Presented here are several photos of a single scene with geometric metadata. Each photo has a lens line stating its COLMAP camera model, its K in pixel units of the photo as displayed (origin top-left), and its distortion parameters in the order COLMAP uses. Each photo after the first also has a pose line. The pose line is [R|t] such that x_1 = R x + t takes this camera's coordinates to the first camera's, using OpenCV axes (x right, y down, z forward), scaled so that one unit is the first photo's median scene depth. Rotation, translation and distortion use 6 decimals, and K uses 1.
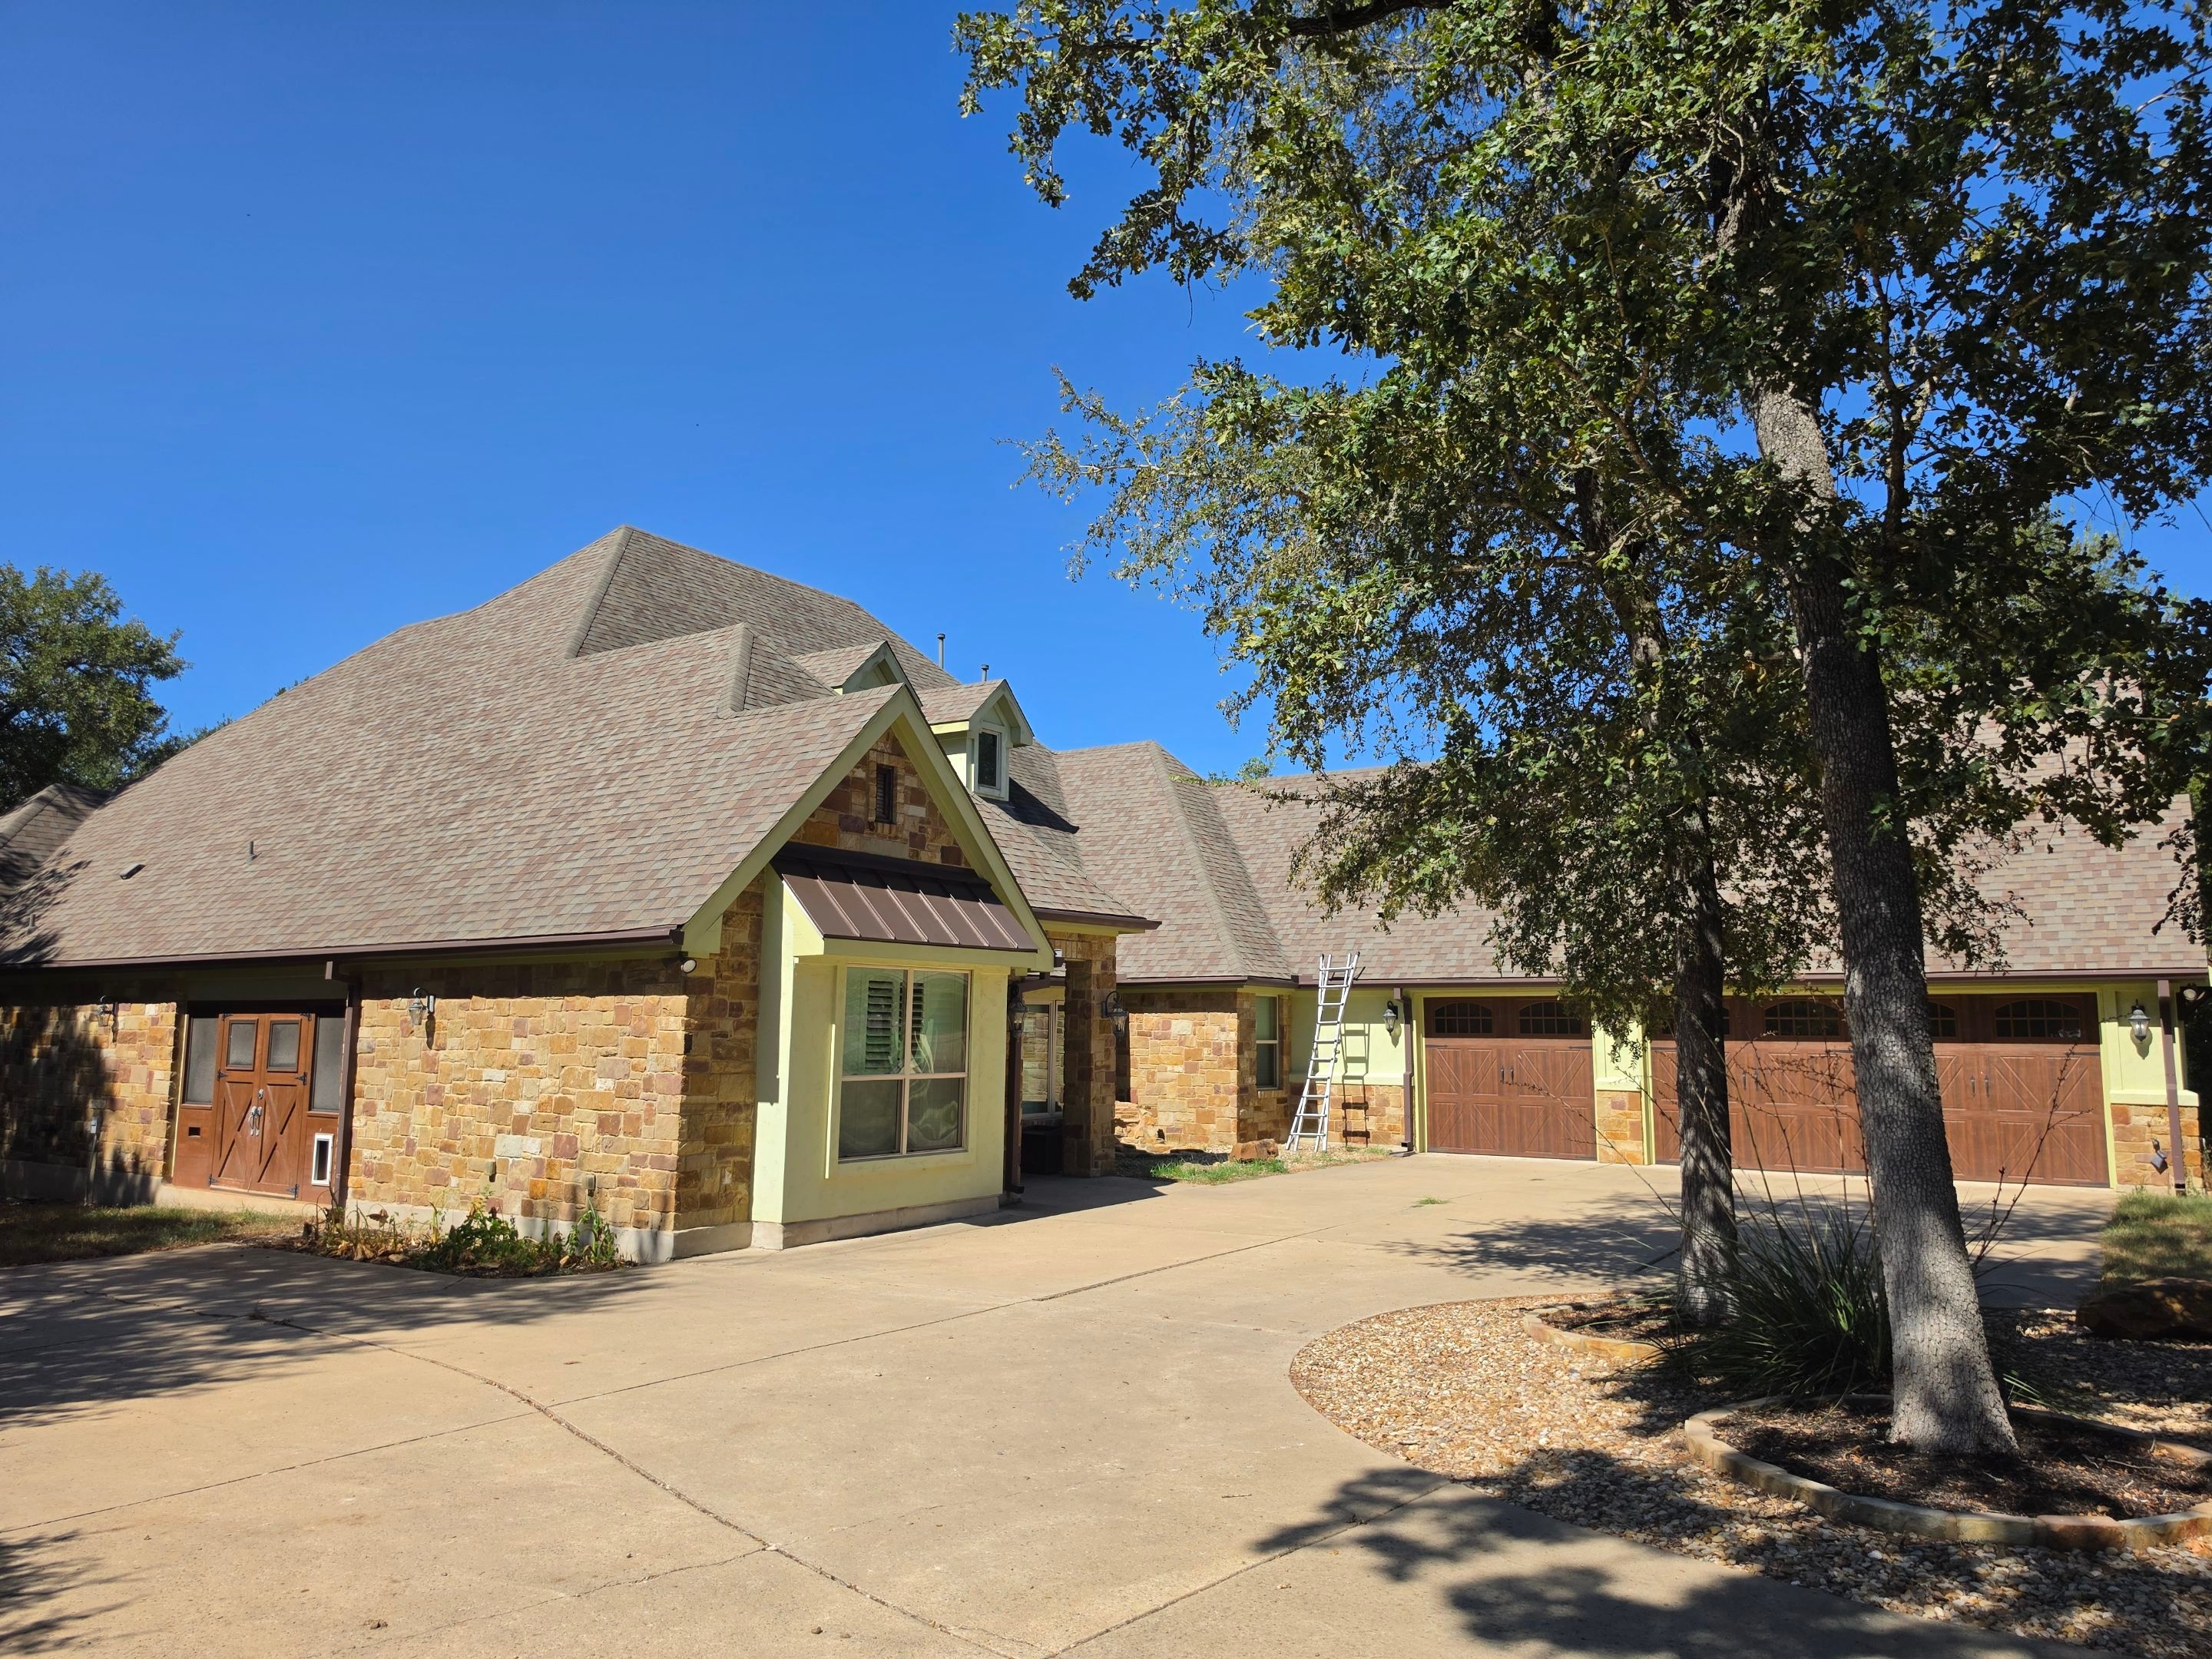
lens RADIAL K [[1477.8, 0, 1121.2], [0, 1477.8, 825.2], [0, 0, 1]] dist [0.061834, -0.090669]
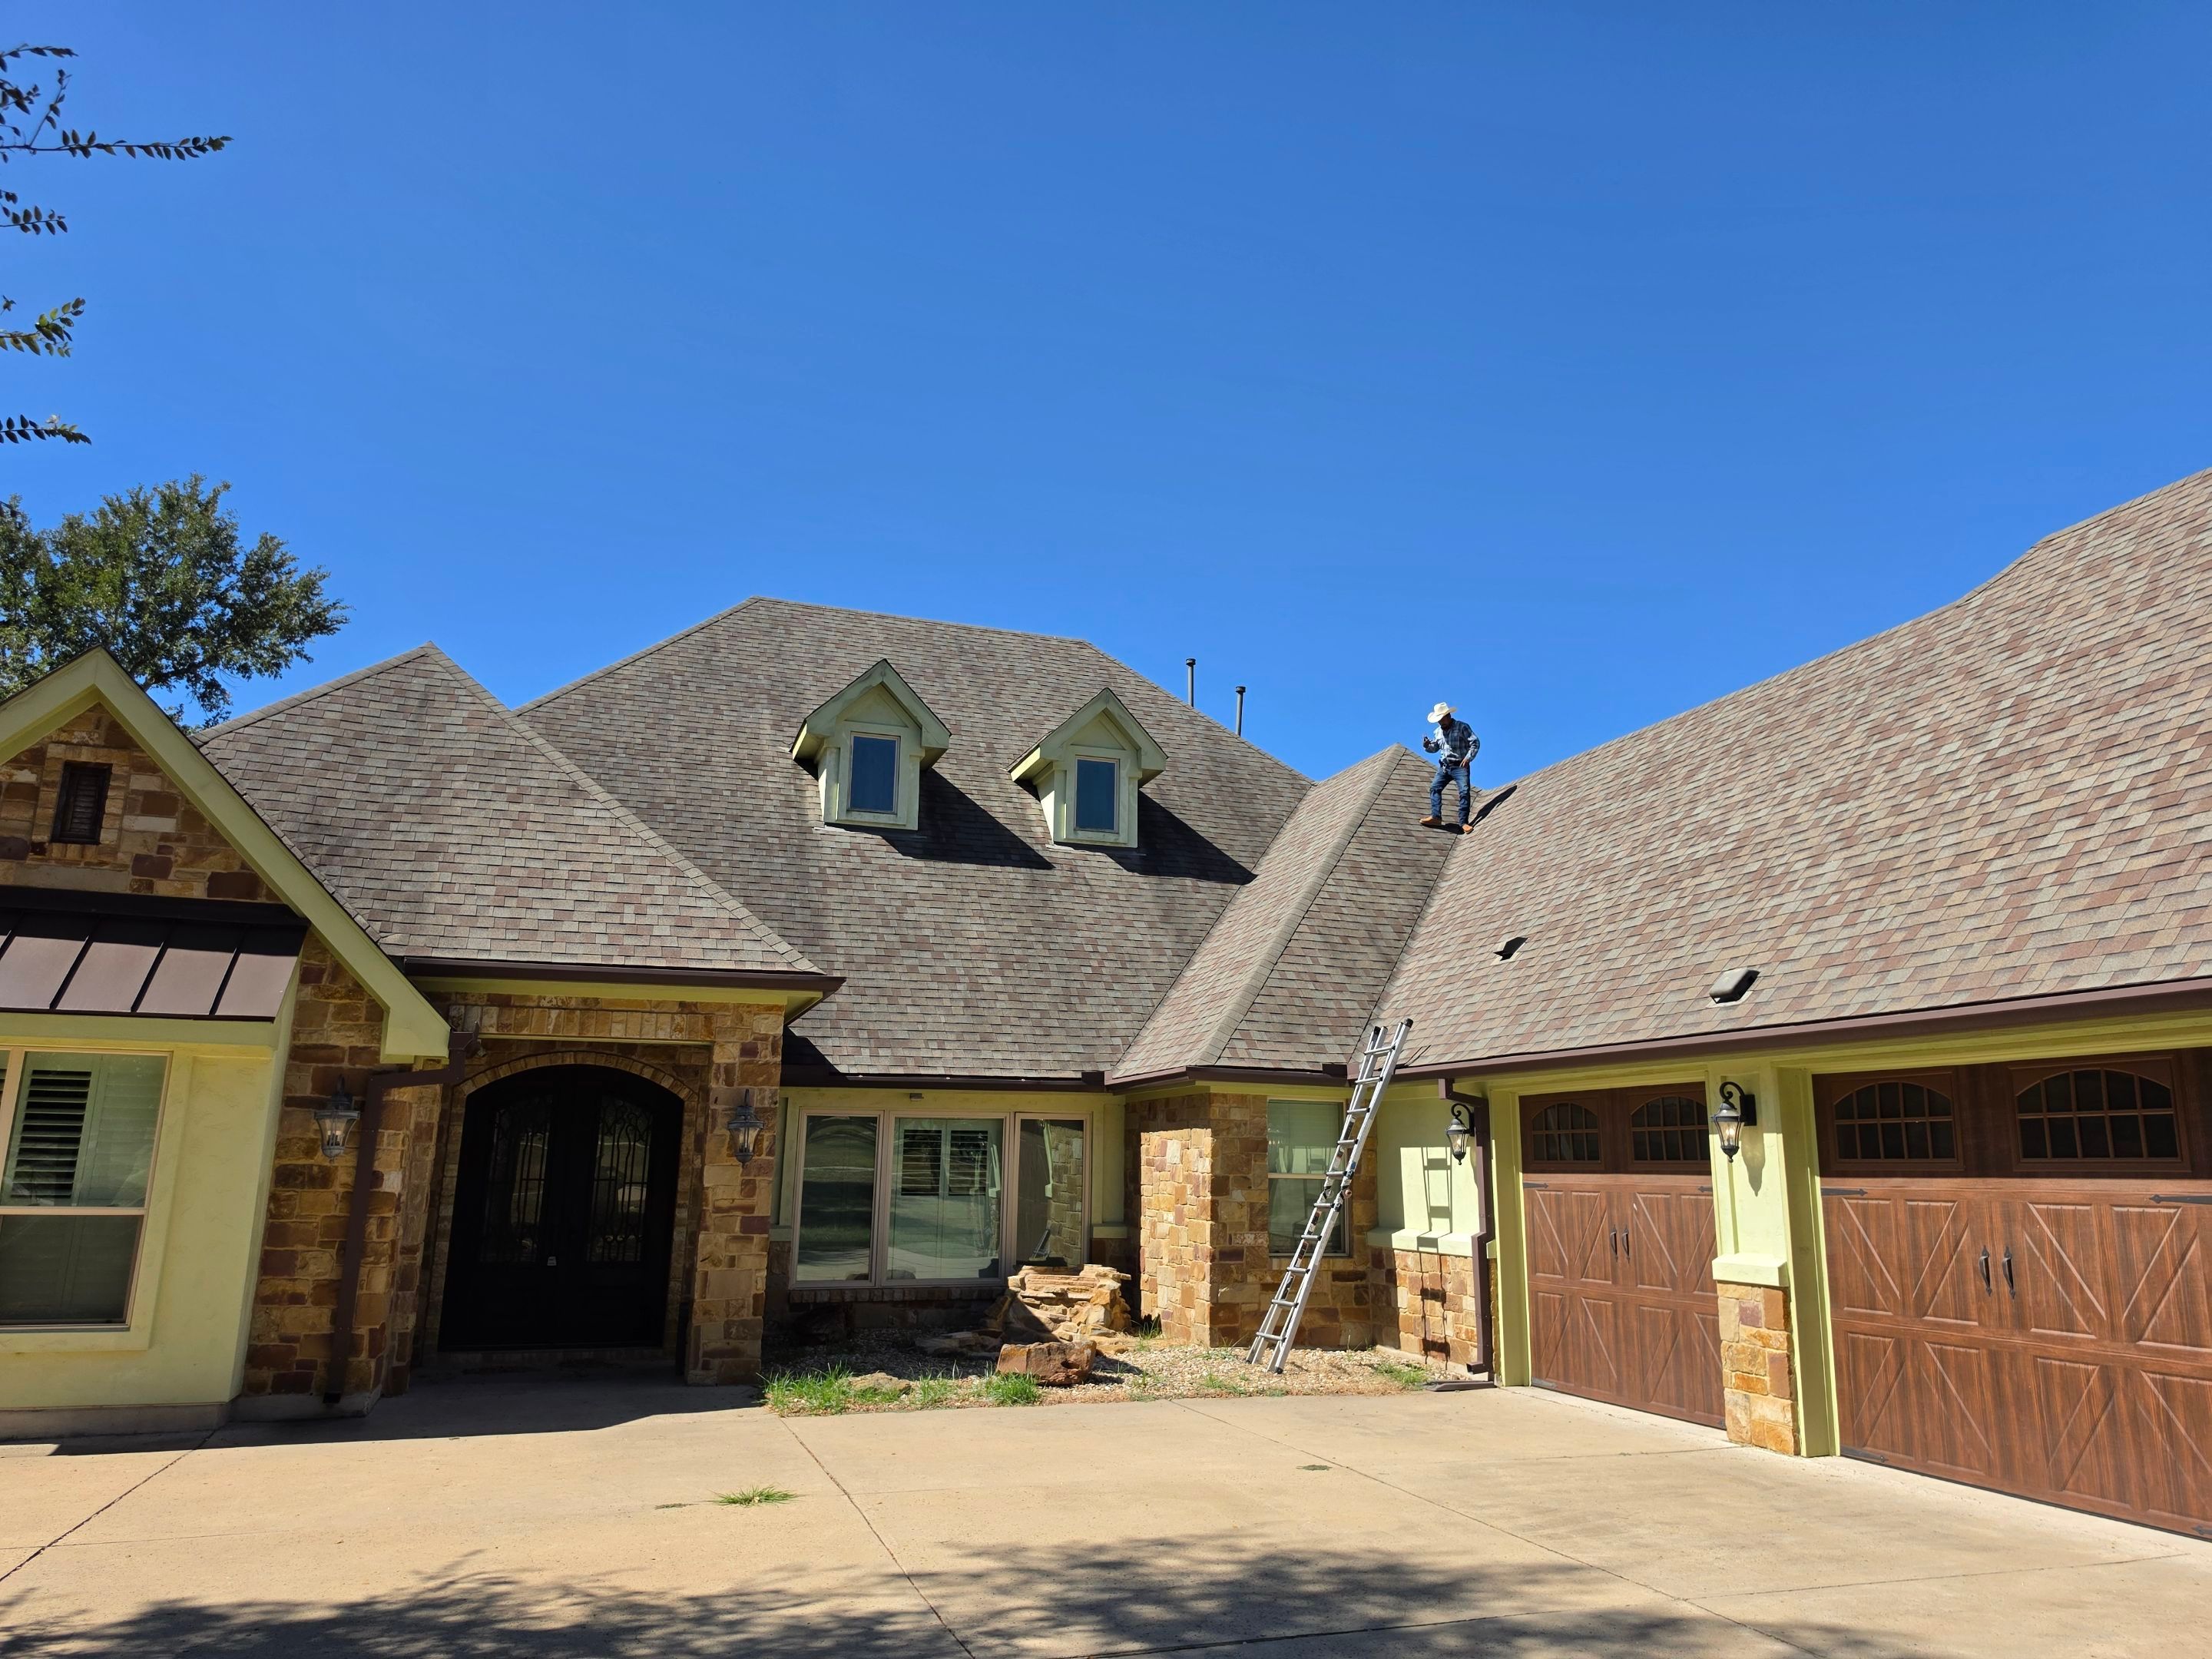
lens RADIAL K [[1477.8, 0, 1135.5], [0, 1477.8, 818.8], [0, 0, 1]] dist [0.061834, -0.090669]
pose [[0.814810, -0.131395, -0.564642, 0.423615], [0.074570, 0.989640, -0.122685, 0.072507], [0.574913, 0.057859, 0.816167, 0.464379]]
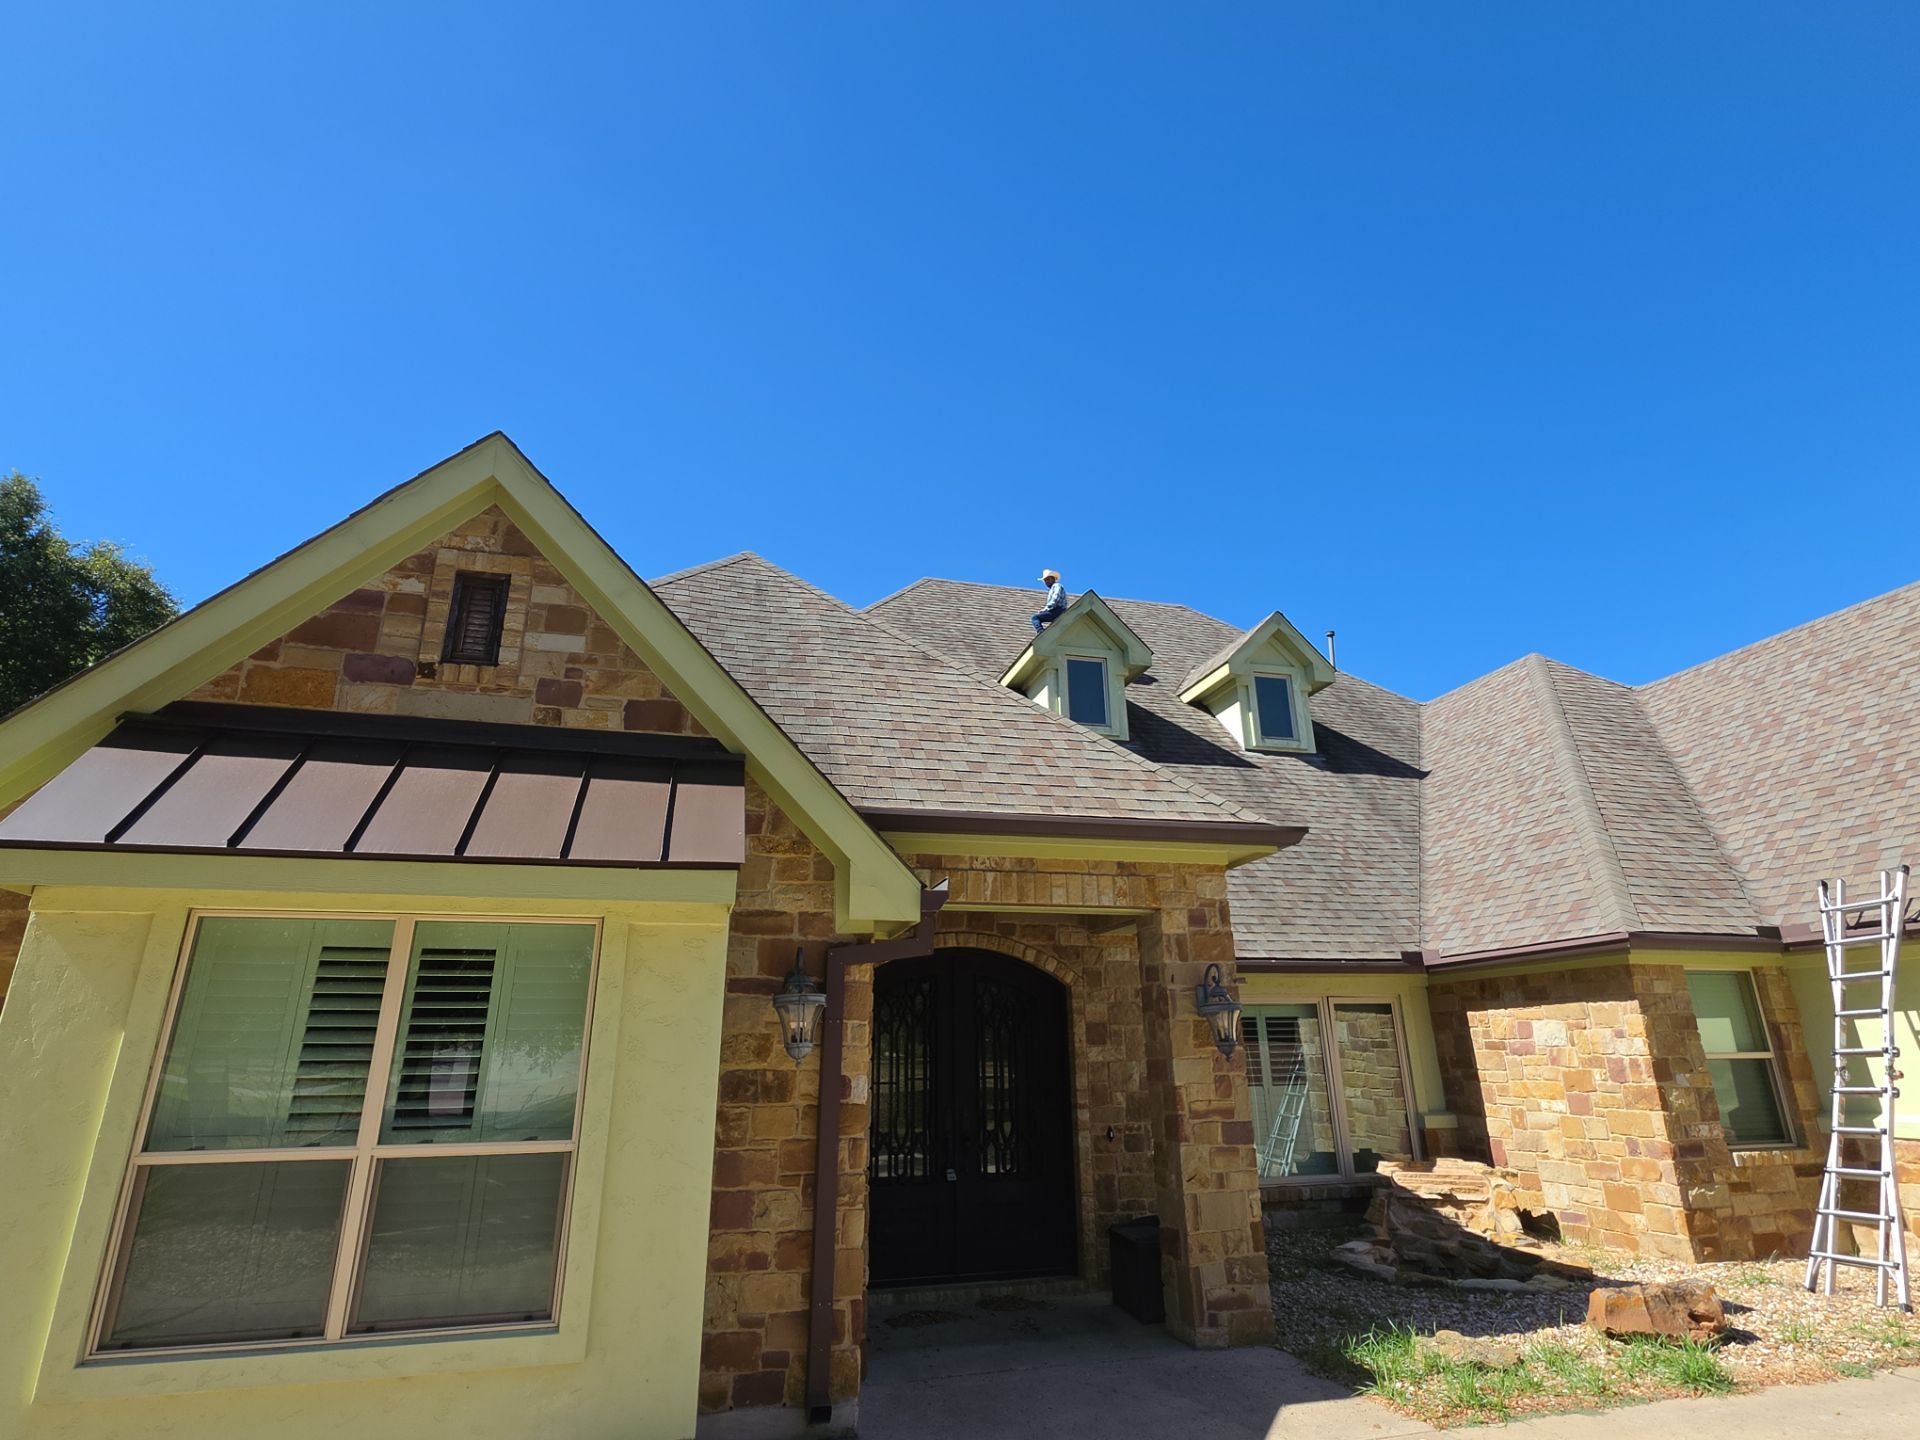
lens RADIAL K [[999.2, 0, 978.3], [0, 999.2, 703.0], [0, 0, 1]] dist [0.005126, -0.006550]
pose [[0.766666, -0.229705, -0.599549, 0.139441], [0.106632, 0.966395, -0.233900, 0.079816], [0.633129, 0.115392, 0.765397, 0.543281]]
